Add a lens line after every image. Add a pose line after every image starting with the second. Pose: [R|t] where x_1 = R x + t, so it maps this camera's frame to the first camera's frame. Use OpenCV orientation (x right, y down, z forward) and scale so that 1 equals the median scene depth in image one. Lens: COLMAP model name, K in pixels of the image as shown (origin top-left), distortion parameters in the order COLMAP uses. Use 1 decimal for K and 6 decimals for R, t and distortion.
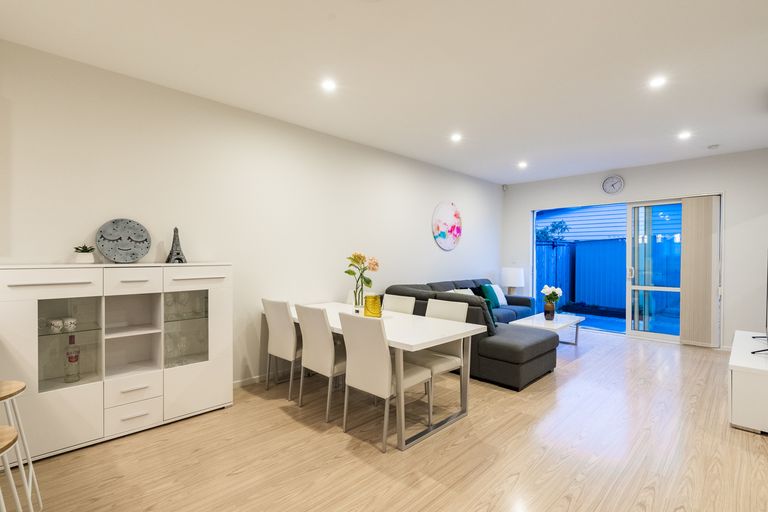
lens RADIAL K [[359.1, 0, 384.0], [0, 359.1, 256.0], [0, 0, 1]] dist [-0.001971, -0.000013]
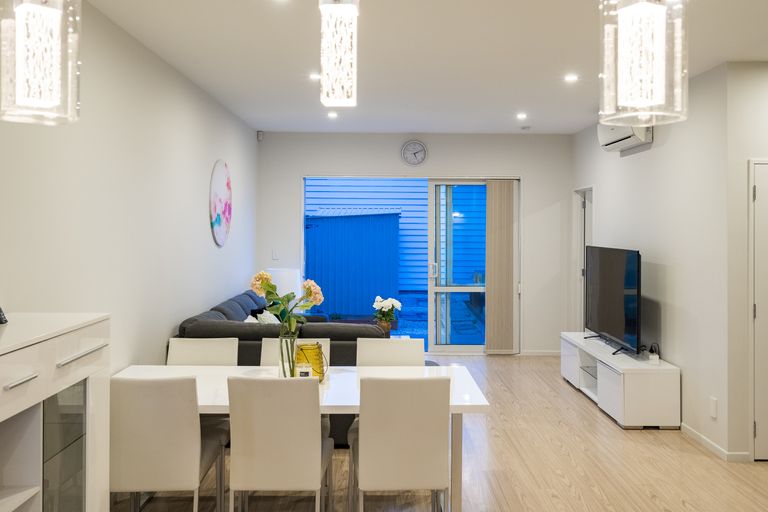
lens RADIAL K [[679.9, 0, 385.5], [0, 679.9, 220.5], [0, 0, 1]] dist [-0.000806, 0.000568]
pose [[0.696645, 0.004729, 0.717400, -0.431442], [0.000081, 0.999978, -0.006670, -0.051082], [-0.717416, 0.004704, 0.696629, 0.061343]]
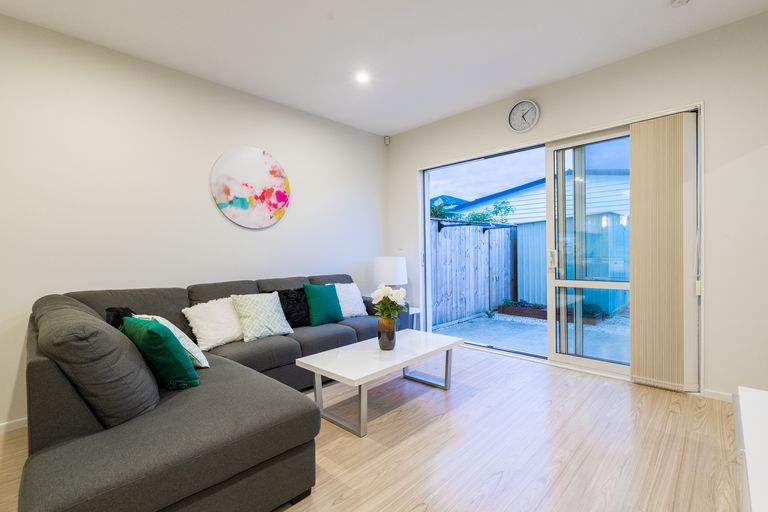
lens RADIAL K [[349.5, 0, 384.0], [0, 349.5, 256.0], [0, 0, 1]] dist [0.000980, 0.000077]
pose [[0.999485, -0.022584, 0.022776, 0.393531], [0.022394, 0.999713, 0.008569, 0.030332], [-0.022963, -0.008054, 0.999704, 0.421180]]
